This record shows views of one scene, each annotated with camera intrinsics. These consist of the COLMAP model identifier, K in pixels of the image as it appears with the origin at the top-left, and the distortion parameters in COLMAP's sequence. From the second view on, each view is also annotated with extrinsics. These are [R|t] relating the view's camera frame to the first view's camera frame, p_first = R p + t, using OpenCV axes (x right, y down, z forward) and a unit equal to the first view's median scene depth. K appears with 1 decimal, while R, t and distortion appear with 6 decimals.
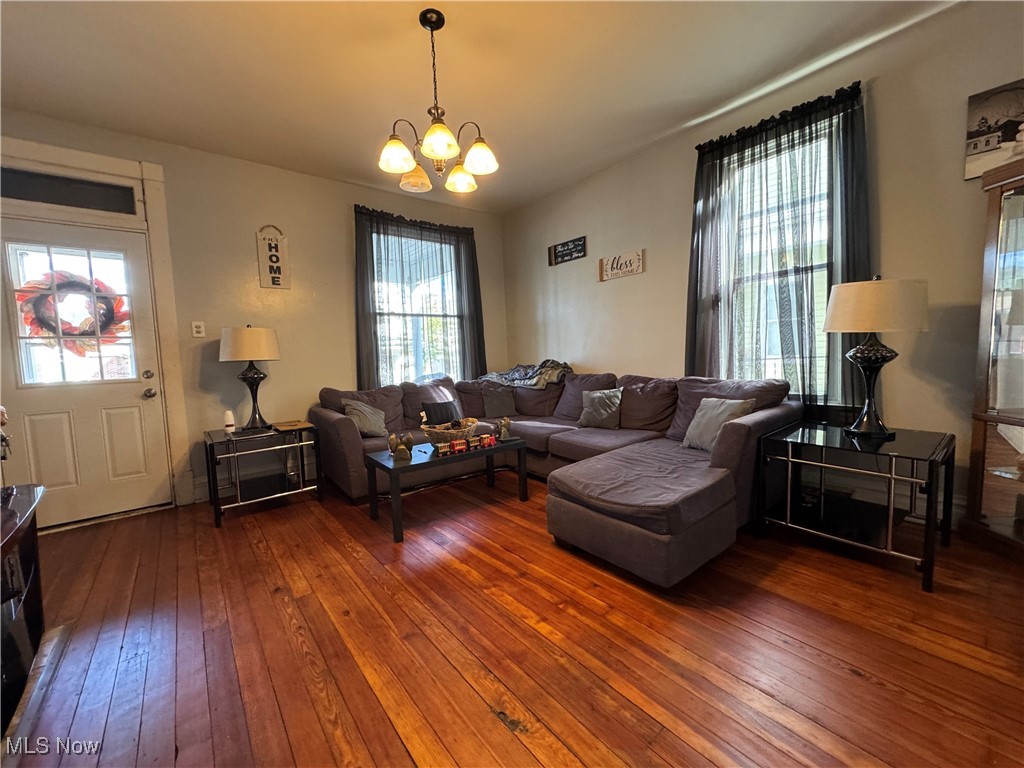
lens RADIAL K [[408.0, 0, 509.7], [0, 408.0, 383.5], [0, 0, 1]] dist [-0.003489, 0.000423]
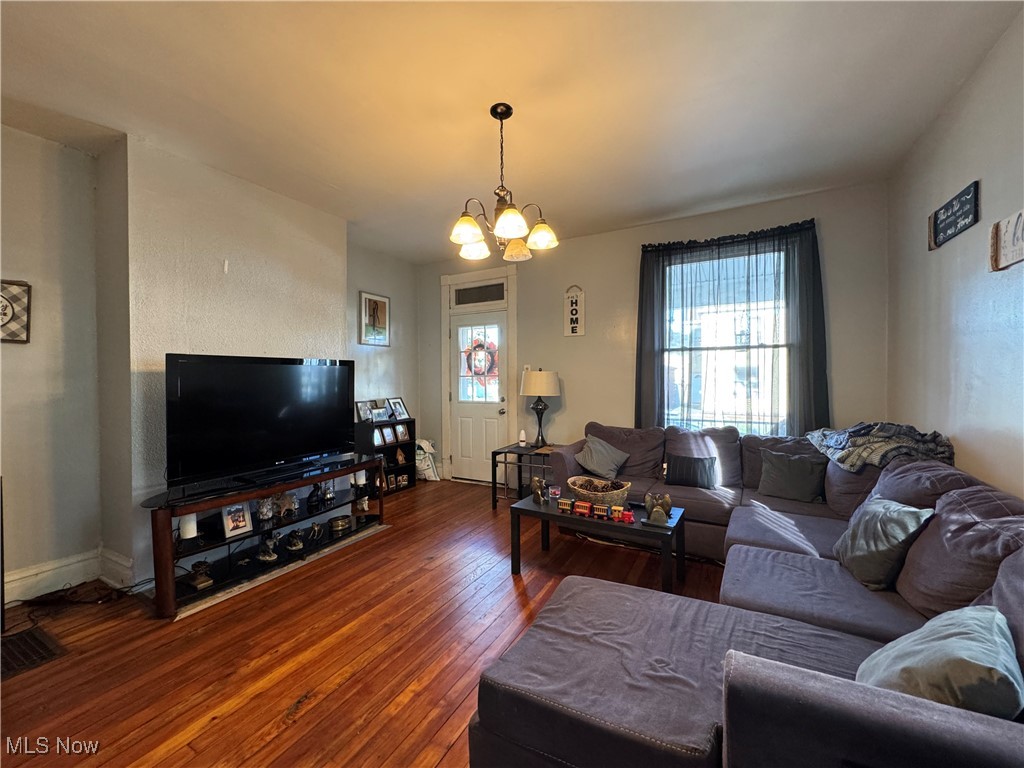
lens RADIAL K [[408.0, 0, 513.2], [0, 408.0, 383.5], [0, 0, 1]] dist [-0.003489, 0.000423]
pose [[0.382521, 0.049749, -0.922606, 0.522586], [-0.072347, 0.997096, 0.023770, -0.111963], [0.921110, 0.057656, 0.385010, 0.385646]]
